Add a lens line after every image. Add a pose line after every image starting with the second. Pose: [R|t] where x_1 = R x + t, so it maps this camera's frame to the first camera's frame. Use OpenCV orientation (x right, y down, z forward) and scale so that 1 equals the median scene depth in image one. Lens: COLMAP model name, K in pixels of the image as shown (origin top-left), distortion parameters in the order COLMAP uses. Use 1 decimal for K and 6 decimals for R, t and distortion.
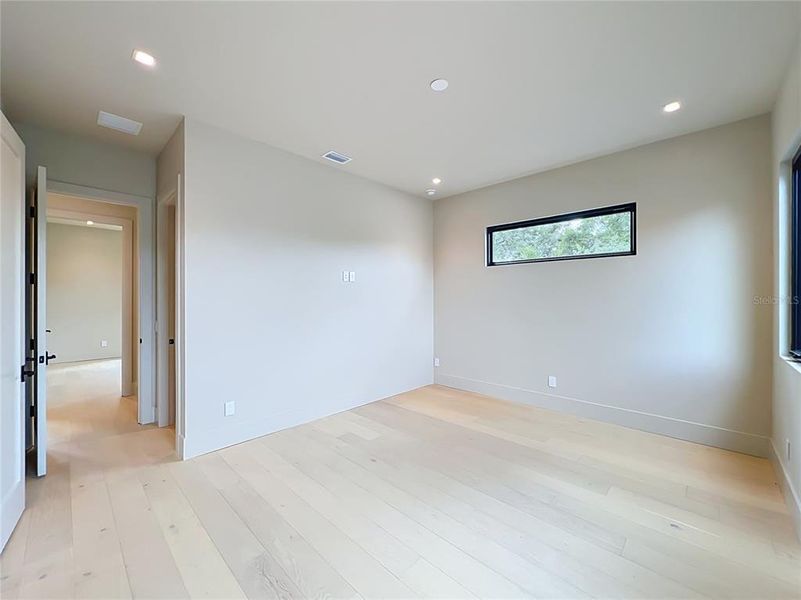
lens RADIAL K [[325.5, 0, 401.9], [0, 325.5, 295.9], [0, 0, 1]] dist [-0.001434, -0.000269]
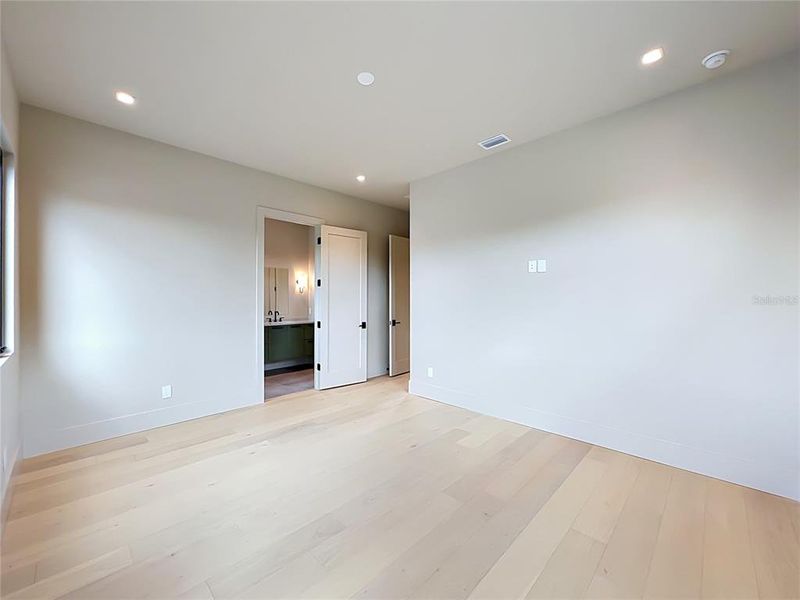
lens RADIAL K [[325.1, 0, 401.5], [0, 325.1, 301.2], [0, 0, 1]] dist [-0.001434, -0.000269]
pose [[-0.007492, 0.005071, -0.999959, 0.722268], [-0.000495, 0.999987, 0.005075, 0.025487], [0.999972, 0.000533, -0.007490, 0.730625]]
